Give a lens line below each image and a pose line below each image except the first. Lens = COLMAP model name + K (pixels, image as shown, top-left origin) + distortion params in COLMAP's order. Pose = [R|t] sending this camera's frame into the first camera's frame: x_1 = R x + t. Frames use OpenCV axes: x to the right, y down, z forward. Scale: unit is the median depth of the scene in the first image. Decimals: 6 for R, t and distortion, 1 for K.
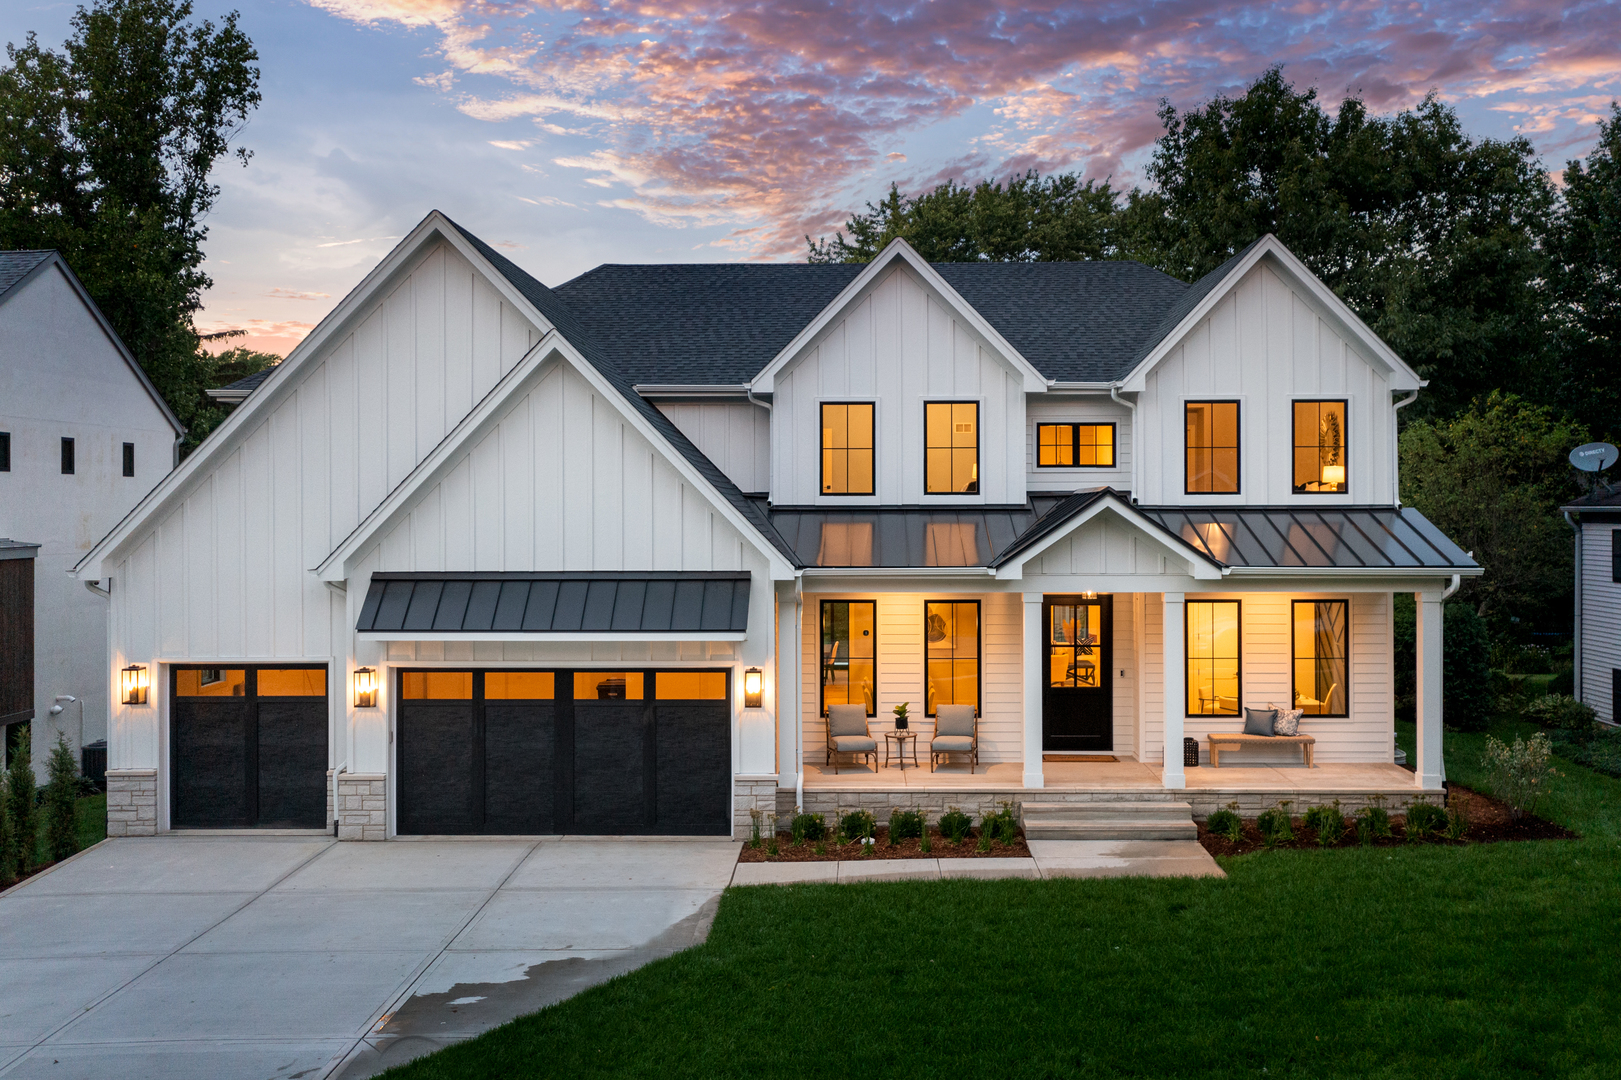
lens RADIAL K [[1342.7, 0, 810.5], [0, 1342.7, 540.0], [0, 0, 1]] dist [0.024689, 0.003814]
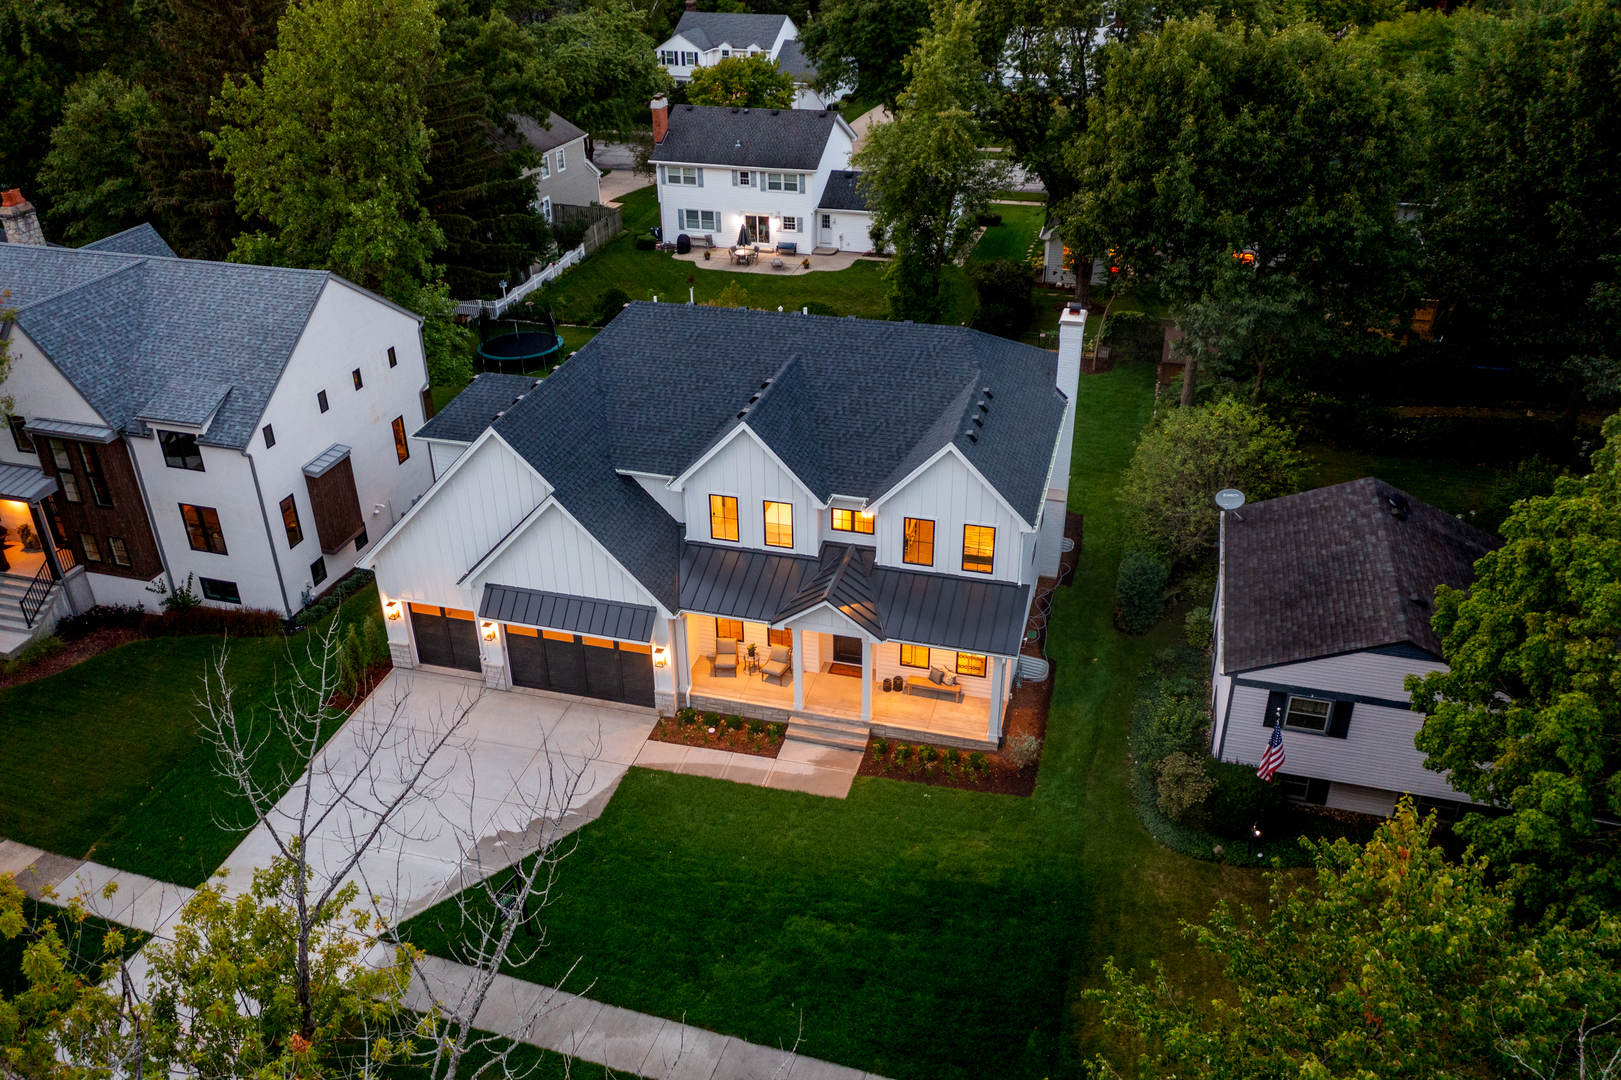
lens RADIAL K [[1276.3, 0, 812.1], [0, 1276.3, 514.4], [0, 0, 1]] dist [0.005829, 0.004432]
pose [[0.970200, 0.103857, -0.218921, 0.576852], [0.013389, 0.879128, 0.476399, -0.989929], [0.241937, -0.465133, 0.851539, -0.496714]]
